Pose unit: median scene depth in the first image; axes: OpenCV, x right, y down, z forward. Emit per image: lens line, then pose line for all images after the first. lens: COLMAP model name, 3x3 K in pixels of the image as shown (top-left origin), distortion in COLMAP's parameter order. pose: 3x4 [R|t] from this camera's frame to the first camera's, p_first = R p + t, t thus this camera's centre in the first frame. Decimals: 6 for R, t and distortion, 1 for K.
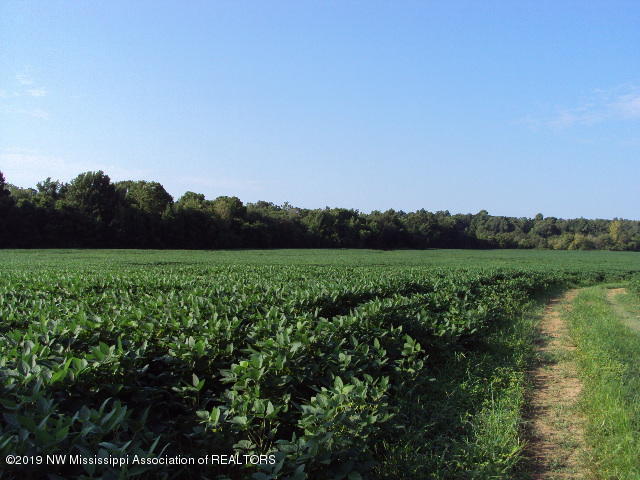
lens RADIAL K [[690.1, 0, 318.6], [0, 690.1, 240.7], [0, 0, 1]] dist [-0.134037, 0.000000]
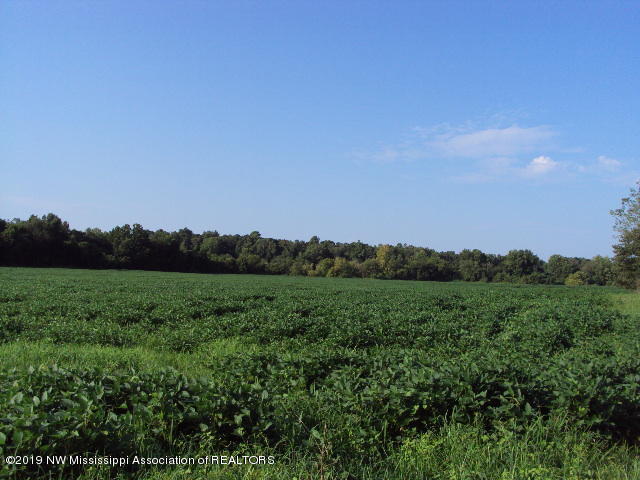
lens RADIAL K [[690.1, 0, 324.6], [0, 690.1, 235.3], [0, 0, 1]] dist [-0.134037, 0.000000]
pose [[0.965949, 0.032025, 0.256745, 0.114333], [-0.019572, 0.998511, -0.050916, 0.004361], [-0.257993, 0.044157, 0.965137, 0.140895]]
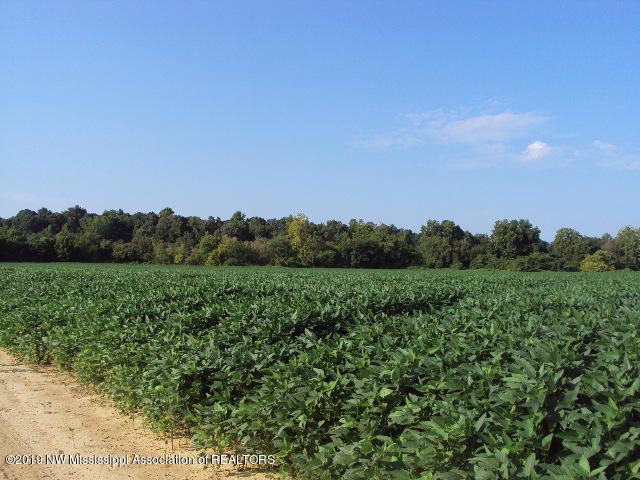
lens RADIAL K [[690.1, 0, 320.2], [0, 690.1, 236.5], [0, 0, 1]] dist [-0.134037, 0.000000]
pose [[0.966396, 0.009940, 0.256864, 0.245612], [-0.000830, 0.999368, -0.035549, 0.008034], [-0.257055, 0.034141, 0.965794, 0.355317]]
